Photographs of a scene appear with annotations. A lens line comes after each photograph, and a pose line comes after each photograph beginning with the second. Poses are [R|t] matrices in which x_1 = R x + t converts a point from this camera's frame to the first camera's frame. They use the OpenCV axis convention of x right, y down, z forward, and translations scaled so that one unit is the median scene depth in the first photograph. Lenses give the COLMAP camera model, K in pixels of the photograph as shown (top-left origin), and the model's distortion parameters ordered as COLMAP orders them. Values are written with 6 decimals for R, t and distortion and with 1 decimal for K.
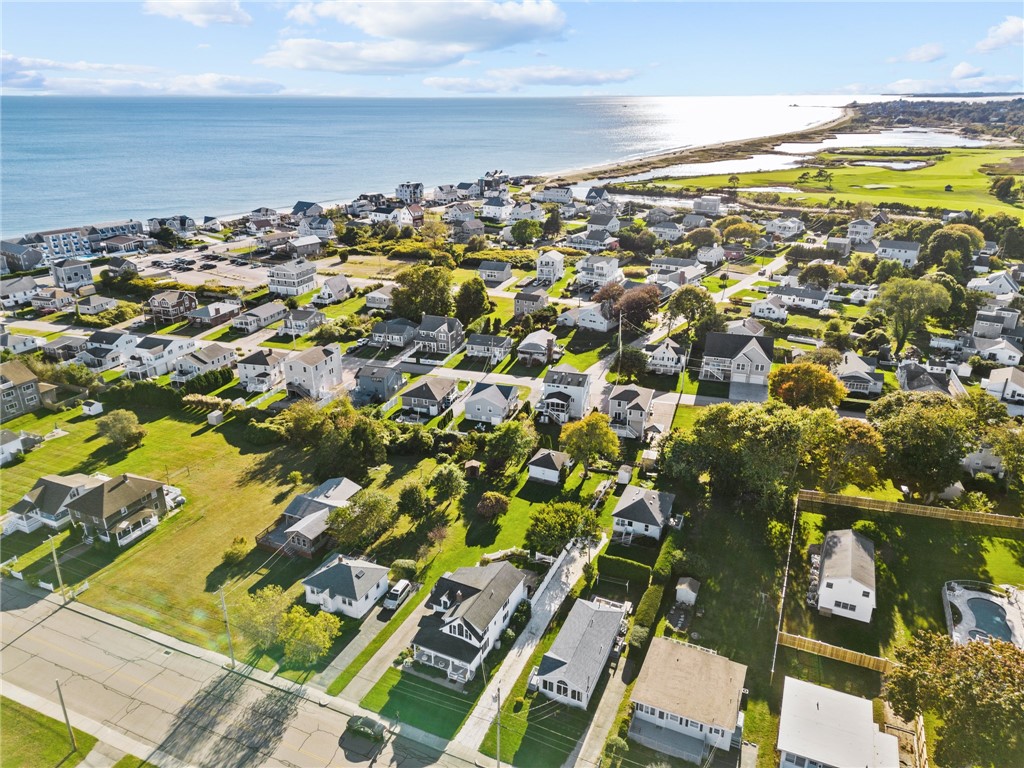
lens RADIAL K [[709.7, 0, 512.0], [0, 709.7, 383.5], [0, 0, 1]] dist [0.065392, -0.057787]
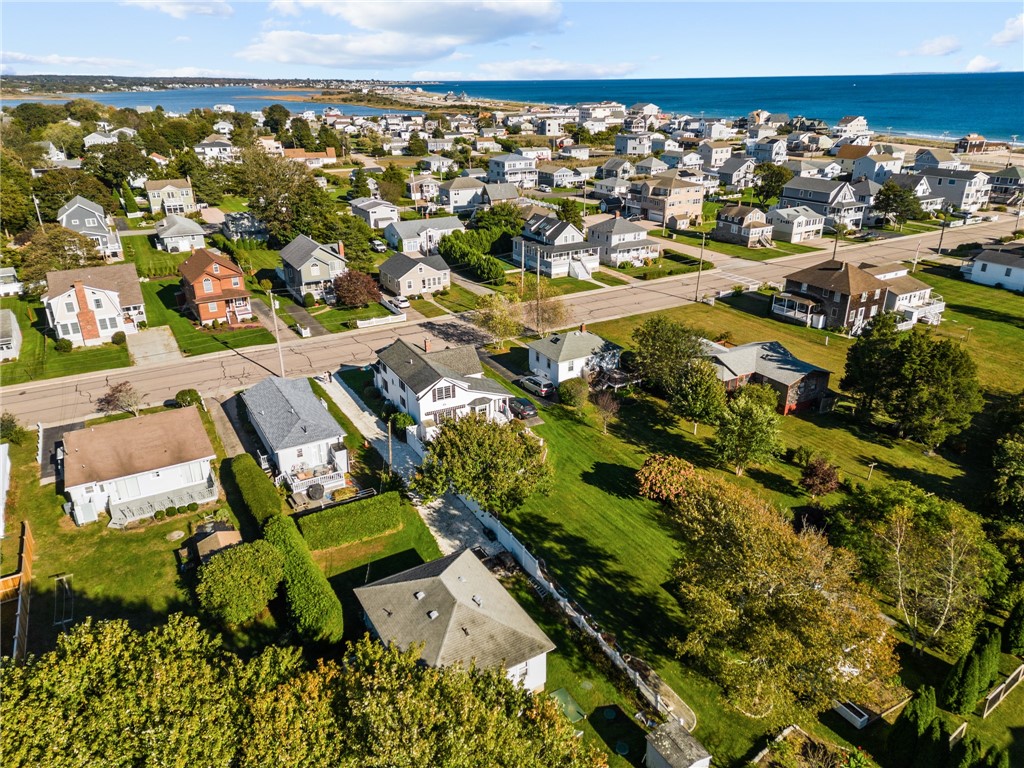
lens RADIAL K [[709.7, 0, 510.8], [0, 709.7, 381.5], [0, 0, 1]] dist [0.065392, -0.057787]
pose [[-0.593338, 0.318112, -0.739429, 0.299164], [-0.287268, 0.774429, 0.563681, -0.104348], [0.751949, 0.546867, -0.368115, 0.819949]]
